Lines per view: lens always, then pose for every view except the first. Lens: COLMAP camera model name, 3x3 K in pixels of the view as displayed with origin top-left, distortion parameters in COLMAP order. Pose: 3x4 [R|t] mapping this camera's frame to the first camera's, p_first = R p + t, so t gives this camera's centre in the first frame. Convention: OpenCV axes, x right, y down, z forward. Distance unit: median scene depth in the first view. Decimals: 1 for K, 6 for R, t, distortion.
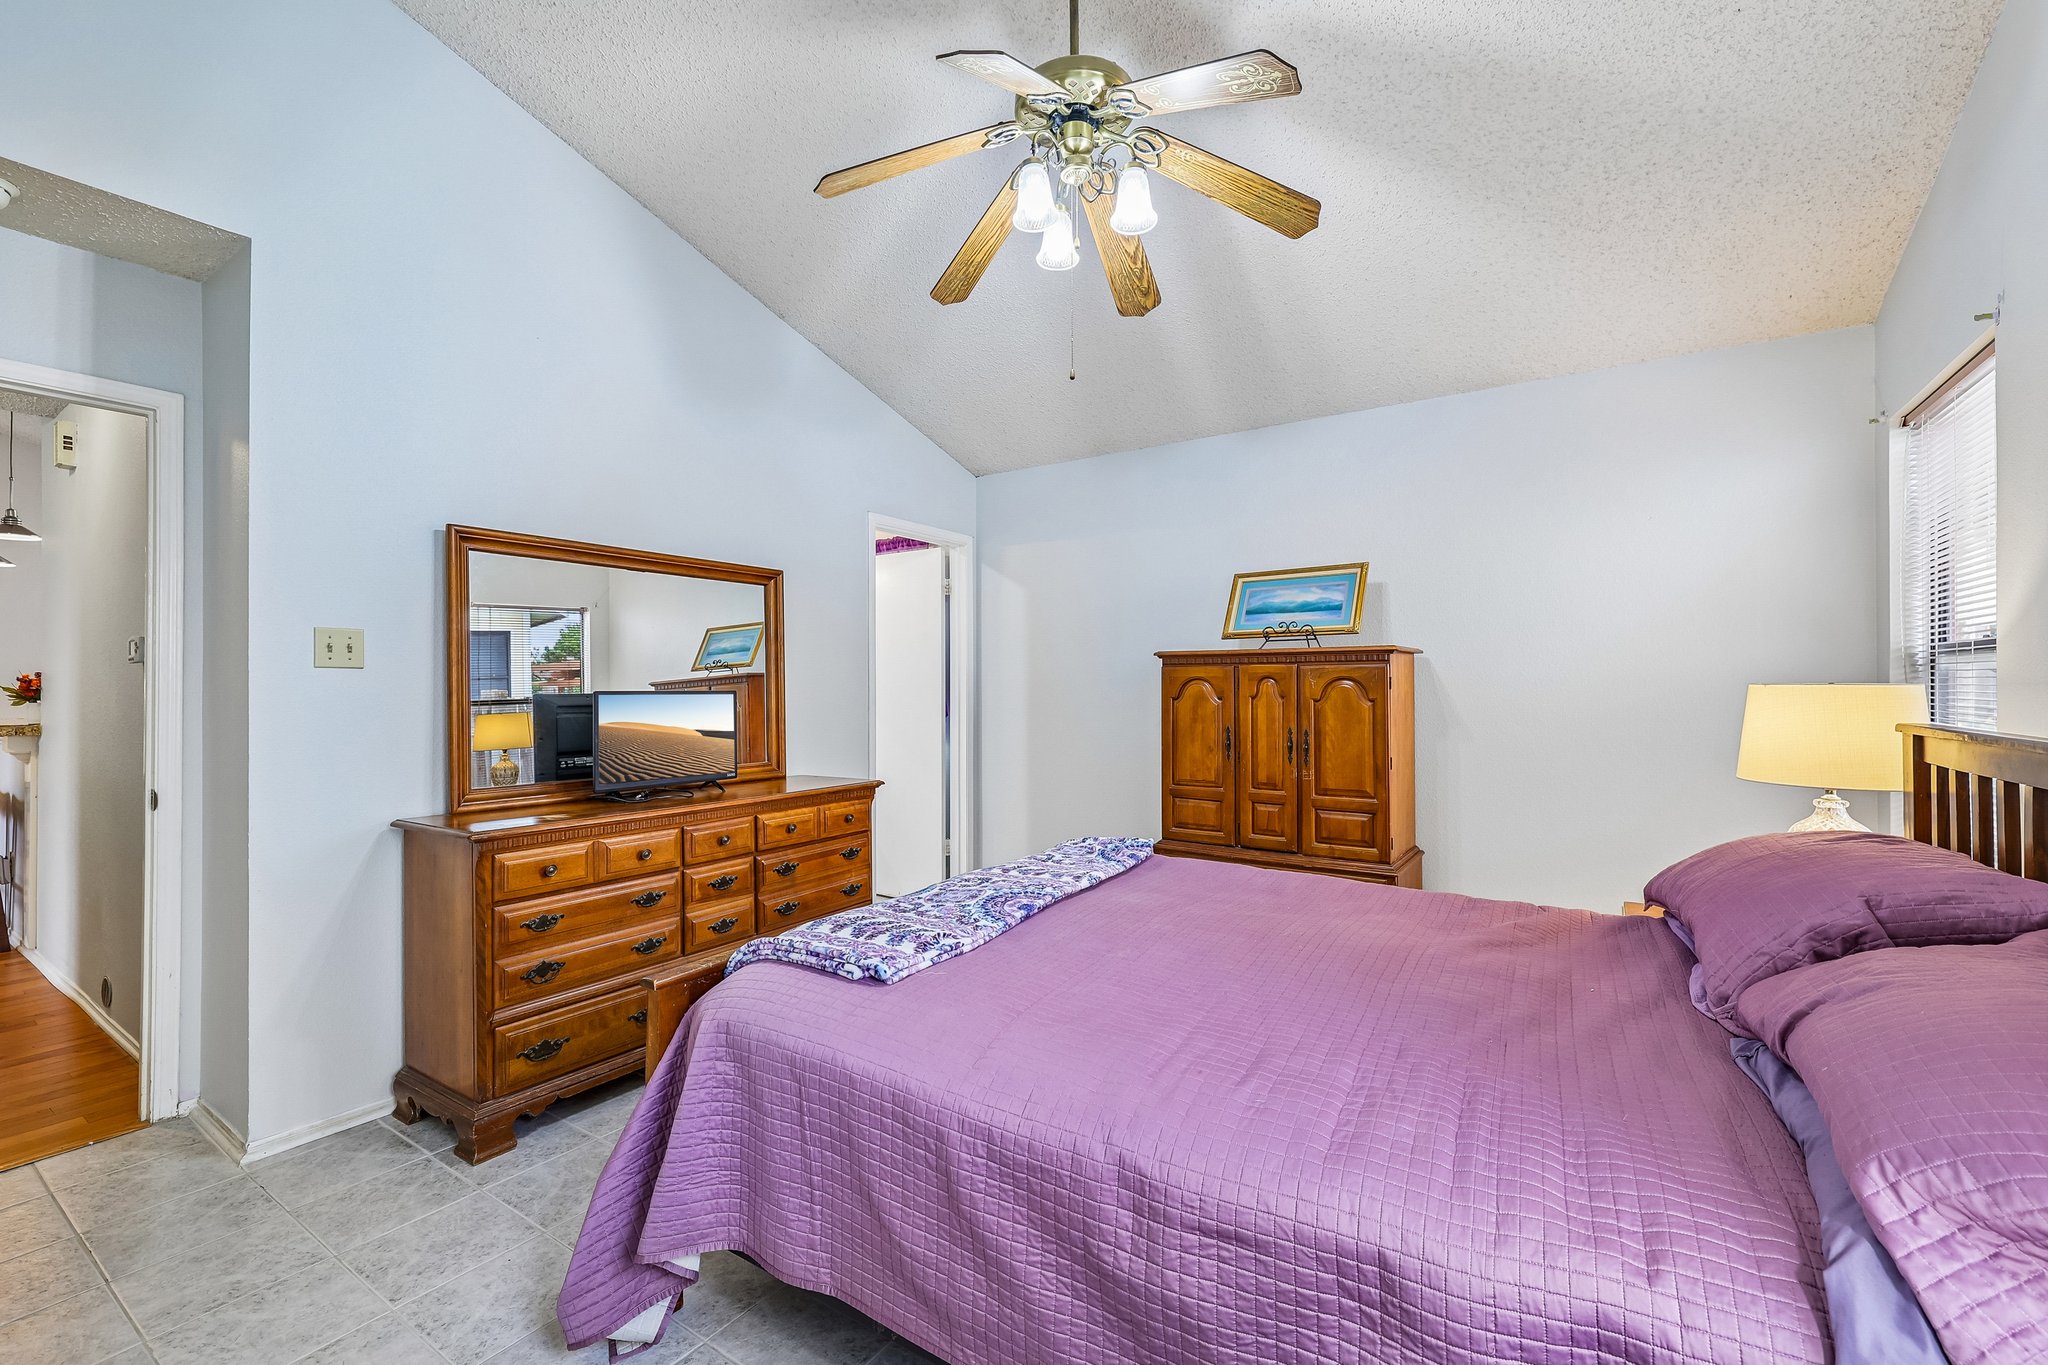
lens RADIAL K [[844.2, 0, 1021.4], [0, 844.2, 703.6], [0, 0, 1]] dist [0.000377, 0.000013]
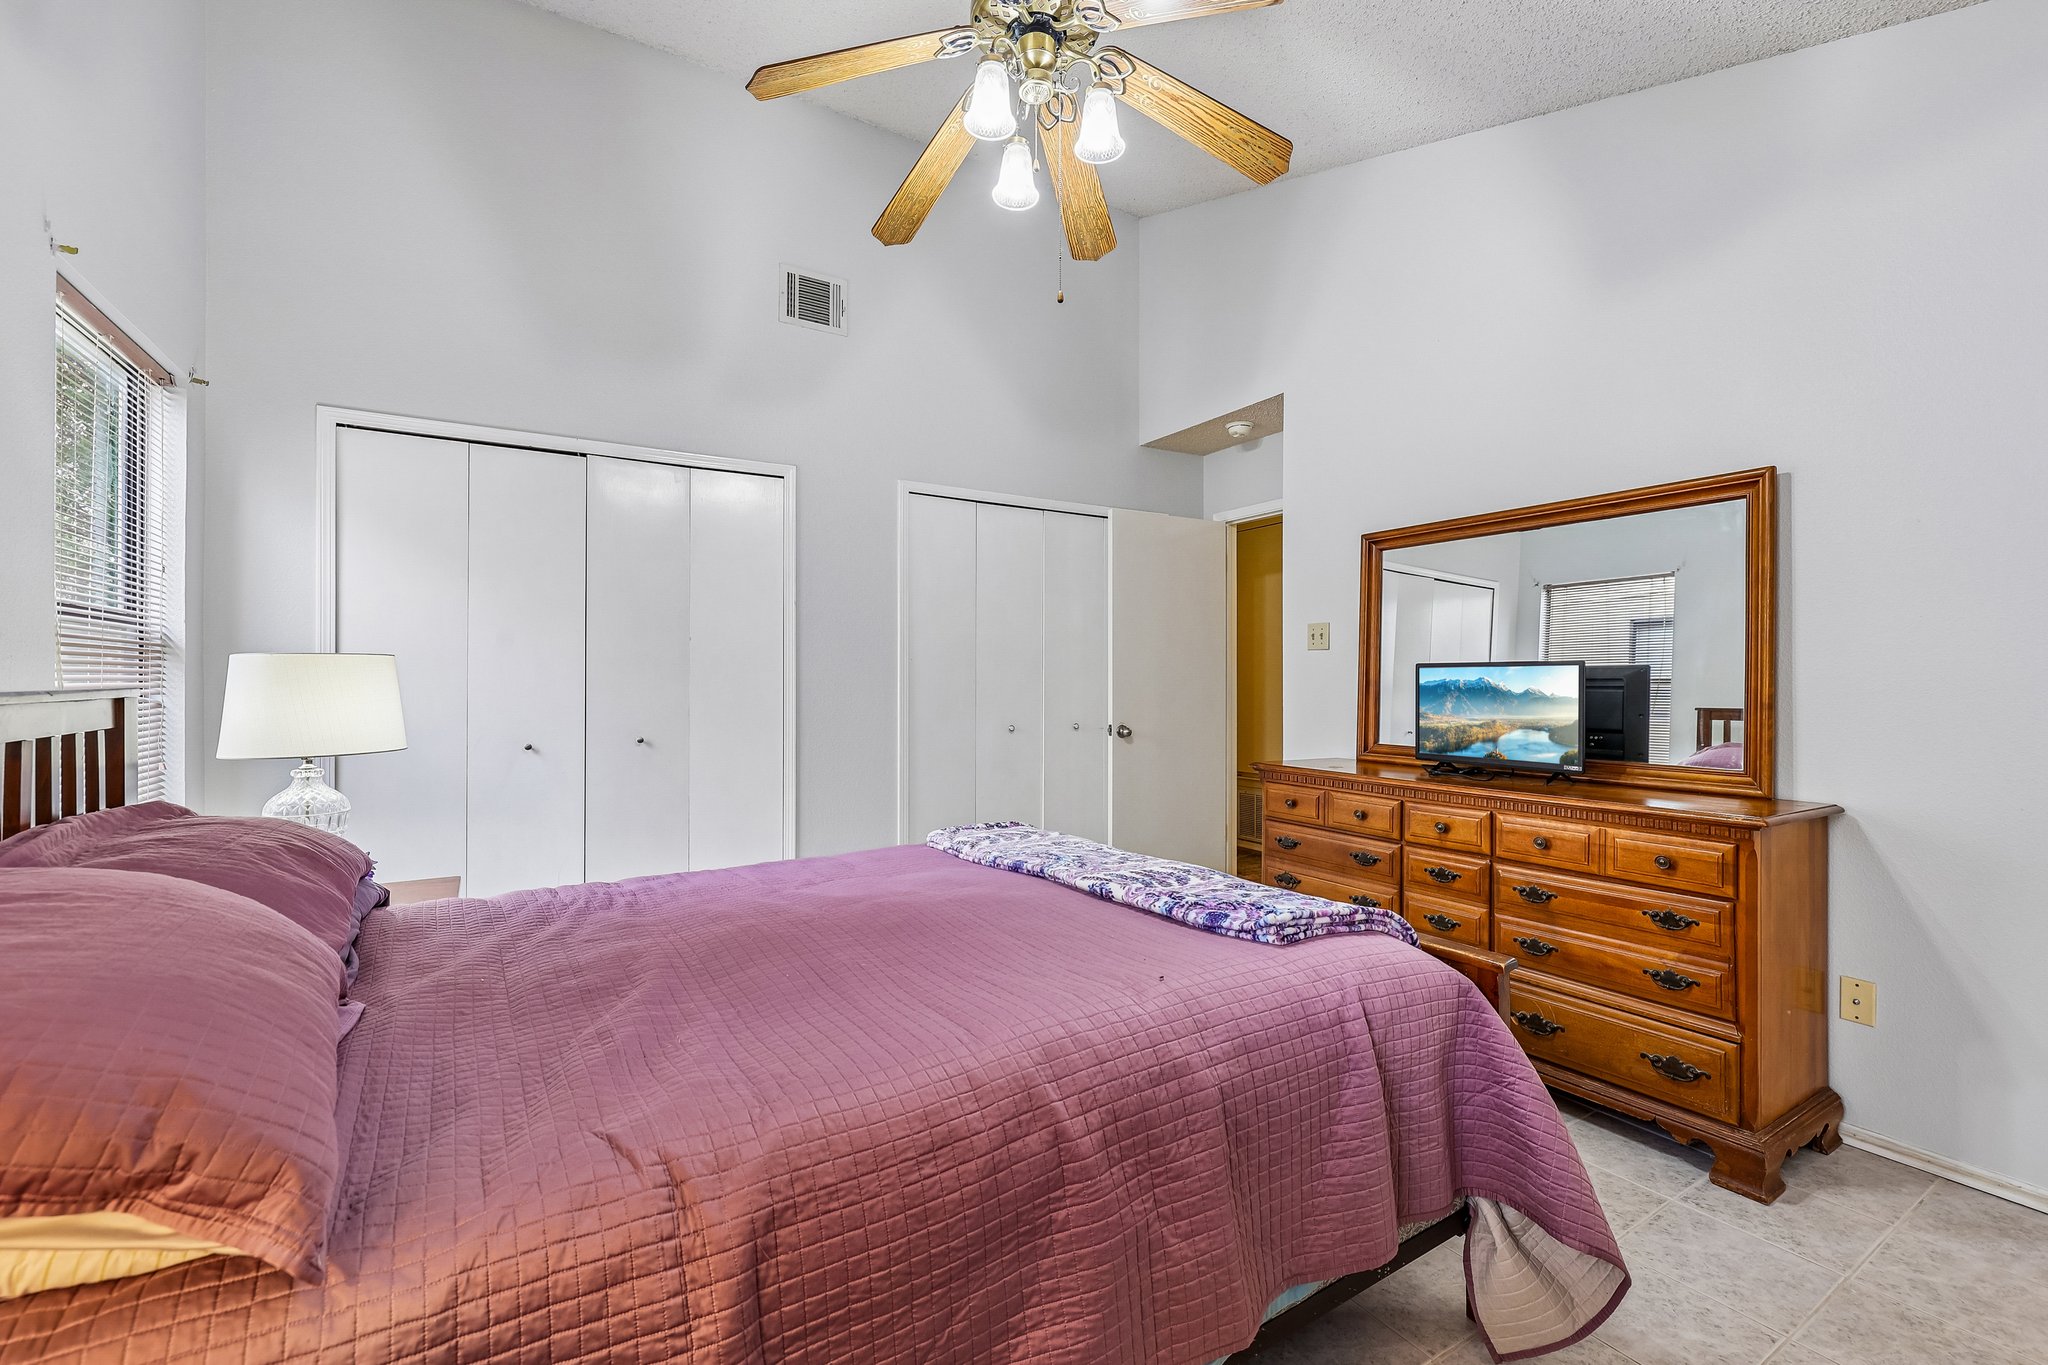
lens RADIAL K [[864.0, 0, 1023.5], [0, 864.0, 667.3], [0, 0, 1]] dist [-0.000294, -0.000076]
pose [[-0.418567, 0.004637, -0.908174, 0.657269], [0.006752, 0.999975, 0.001993, -0.014196], [0.908161, -0.005298, -0.418588, 0.960904]]
